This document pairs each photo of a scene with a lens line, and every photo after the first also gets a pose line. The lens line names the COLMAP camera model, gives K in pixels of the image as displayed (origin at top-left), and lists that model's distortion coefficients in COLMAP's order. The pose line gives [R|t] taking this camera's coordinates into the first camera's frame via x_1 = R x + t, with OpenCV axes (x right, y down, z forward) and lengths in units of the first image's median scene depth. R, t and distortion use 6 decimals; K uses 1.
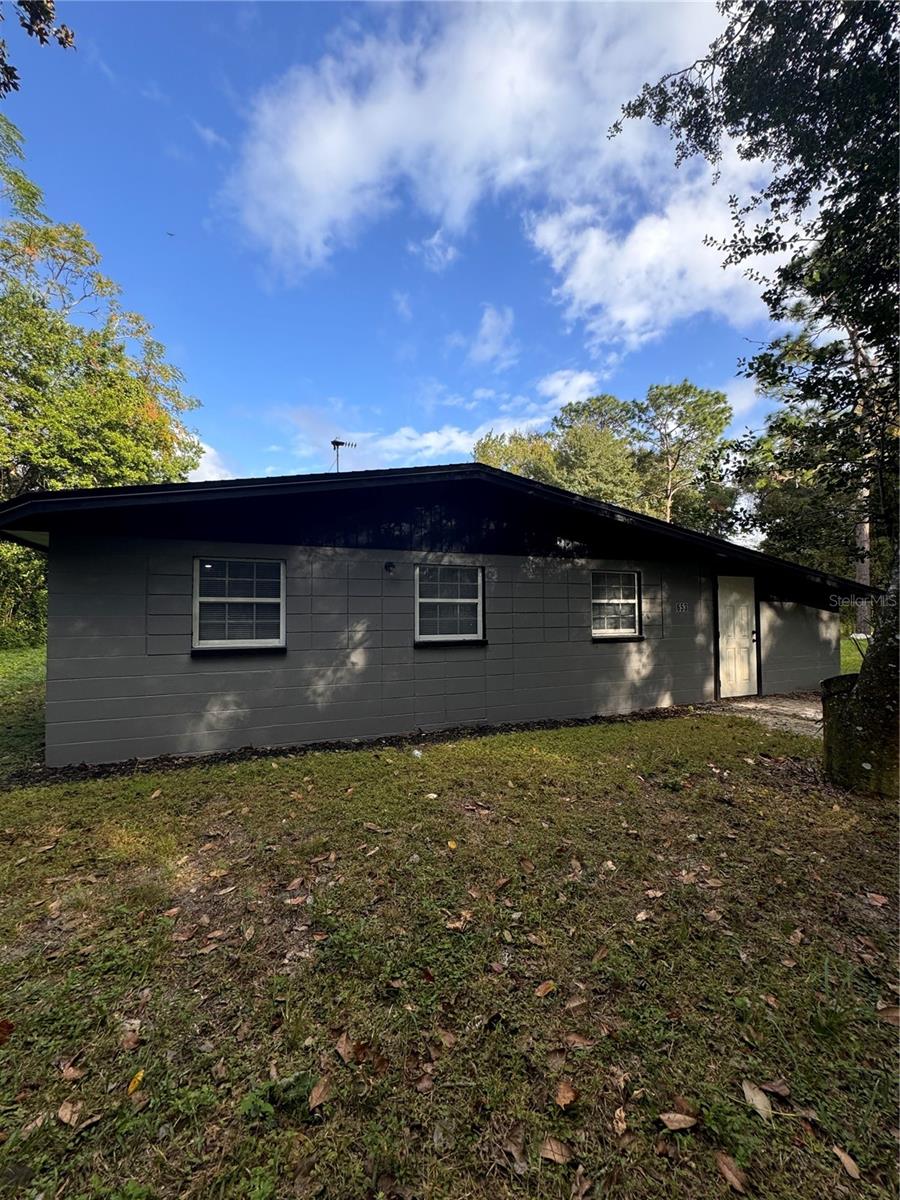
lens RADIAL K [[479.6, 0, 451.1], [0, 479.6, 593.0], [0, 0, 1]] dist [-0.002226, 0.000039]
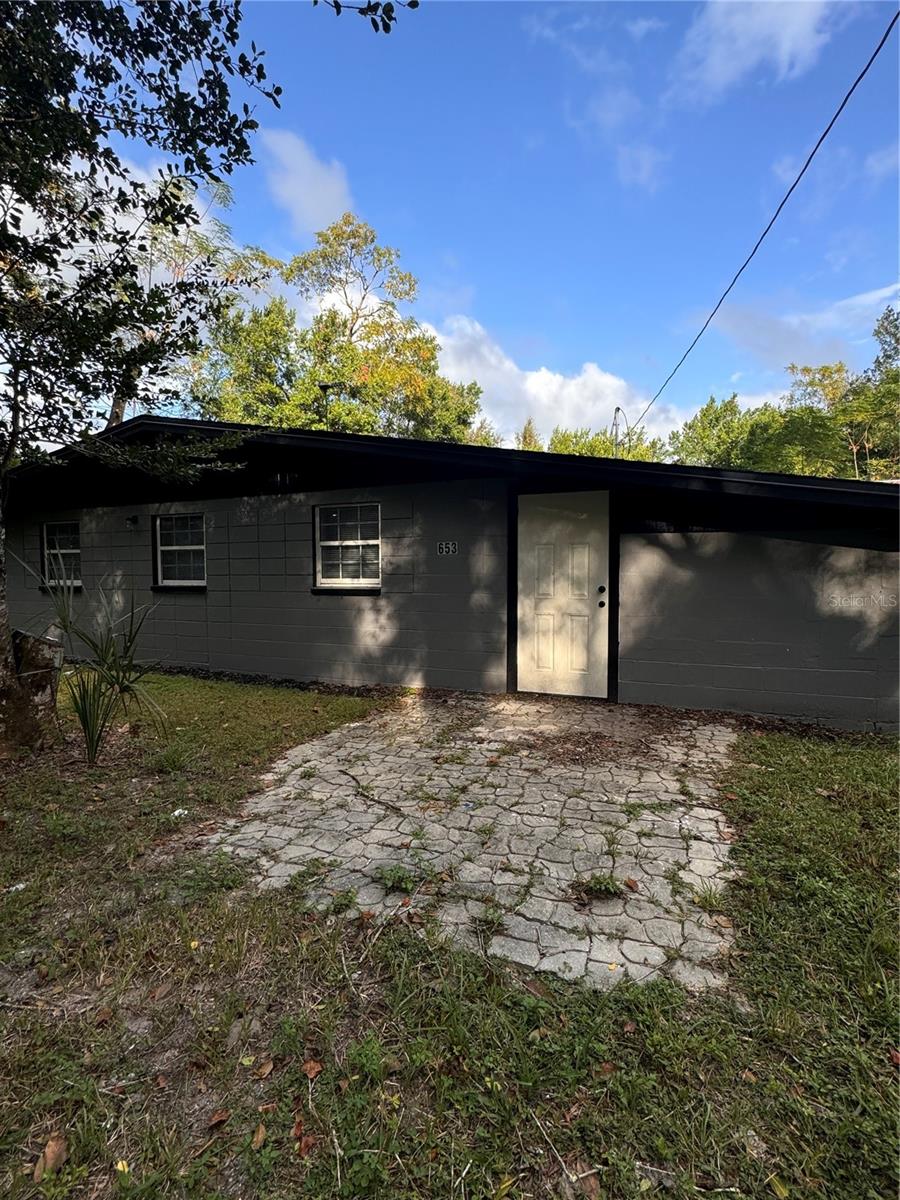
lens RADIAL K [[598.6, 0, 453.0], [0, 598.6, 595.2], [0, 0, 1]] dist [-0.001512, -0.000384]
pose [[0.706526, 0.044309, -0.706299, 1.124665], [0.041909, 0.993667, 0.104260, 0.005913], [0.706445, -0.103263, 0.700194, 0.417705]]
